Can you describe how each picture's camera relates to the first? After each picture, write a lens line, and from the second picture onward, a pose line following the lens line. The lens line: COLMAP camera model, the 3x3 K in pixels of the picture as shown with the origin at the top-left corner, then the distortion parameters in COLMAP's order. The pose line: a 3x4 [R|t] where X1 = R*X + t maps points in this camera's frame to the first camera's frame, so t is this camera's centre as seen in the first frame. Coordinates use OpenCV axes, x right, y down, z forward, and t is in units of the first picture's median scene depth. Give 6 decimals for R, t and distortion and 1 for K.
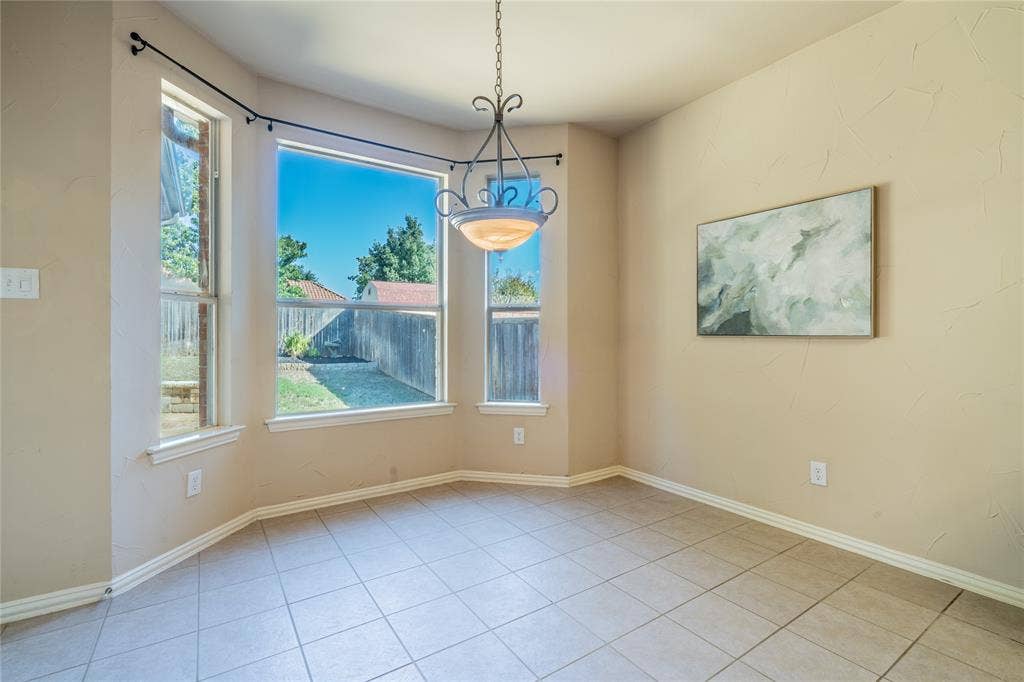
lens RADIAL K [[464.6, 0, 514.3], [0, 464.6, 334.4], [0, 0, 1]] dist [-0.002168, 0.000438]
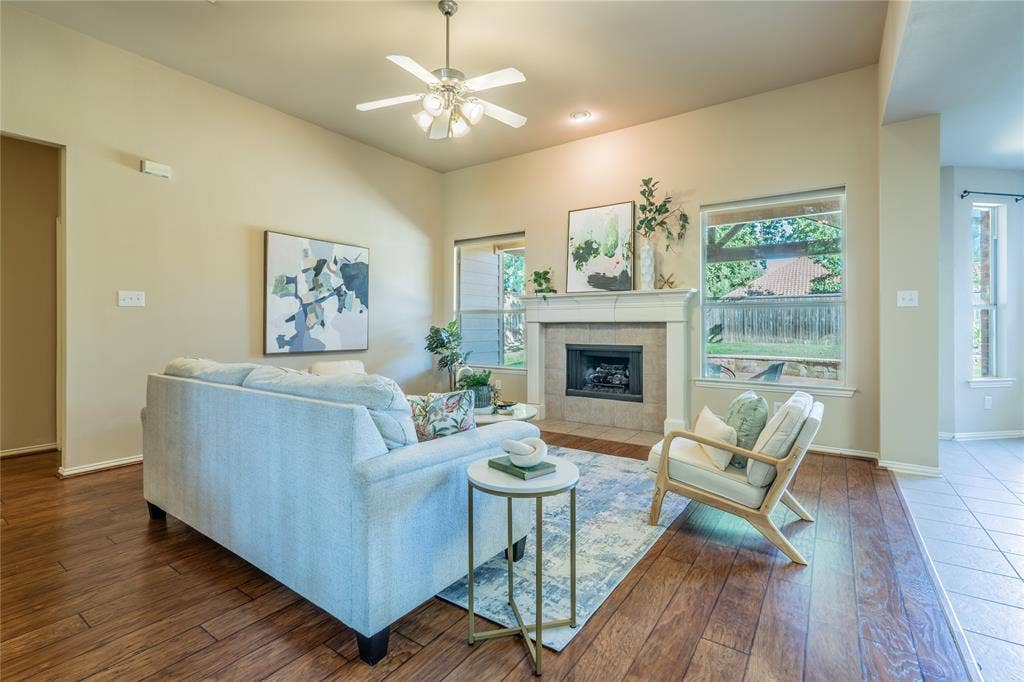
lens RADIAL K [[464.6, 0, 504.6], [0, 464.6, 325.1], [0, 0, 1]] dist [-0.002168, 0.000438]
pose [[0.363285, -0.002210, -0.931675, 0.332771], [0.001071, 0.999998, -0.001955, -0.002283], [0.931677, -0.000288, 0.363287, -1.381490]]
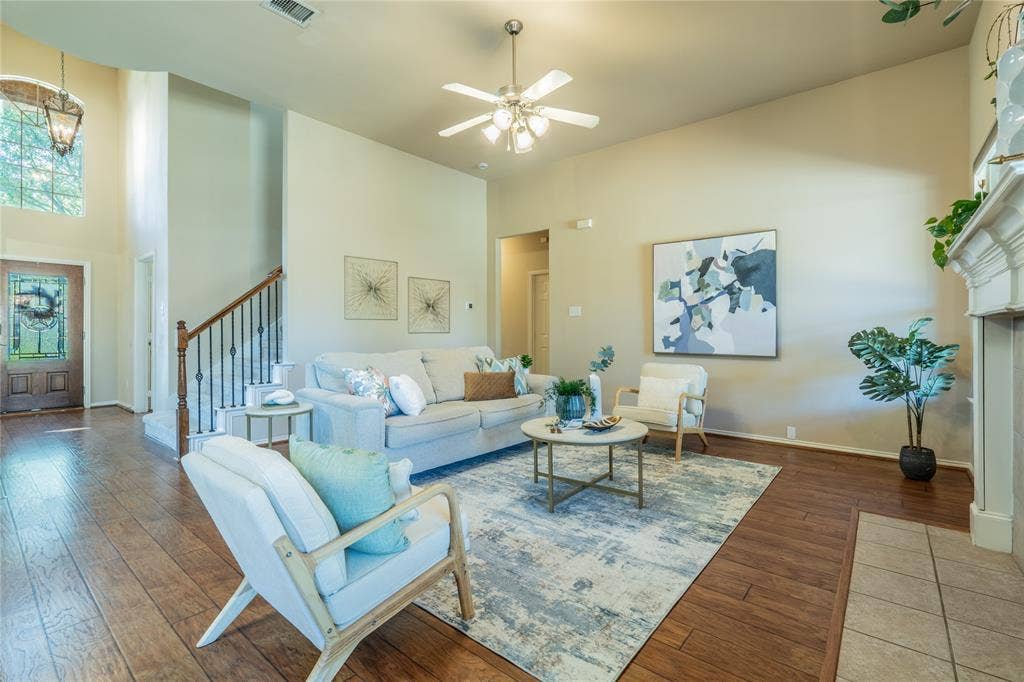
lens RADIAL K [[464.6, 0, 515.1], [0, 464.6, 331.7], [0, 0, 1]] dist [-0.002168, 0.000438]
pose [[-0.956661, 0.002084, -0.291196, -0.433073], [0.001338, 0.999995, 0.002762, 0.005205], [0.291200, 0.002252, -0.956660, 0.064885]]
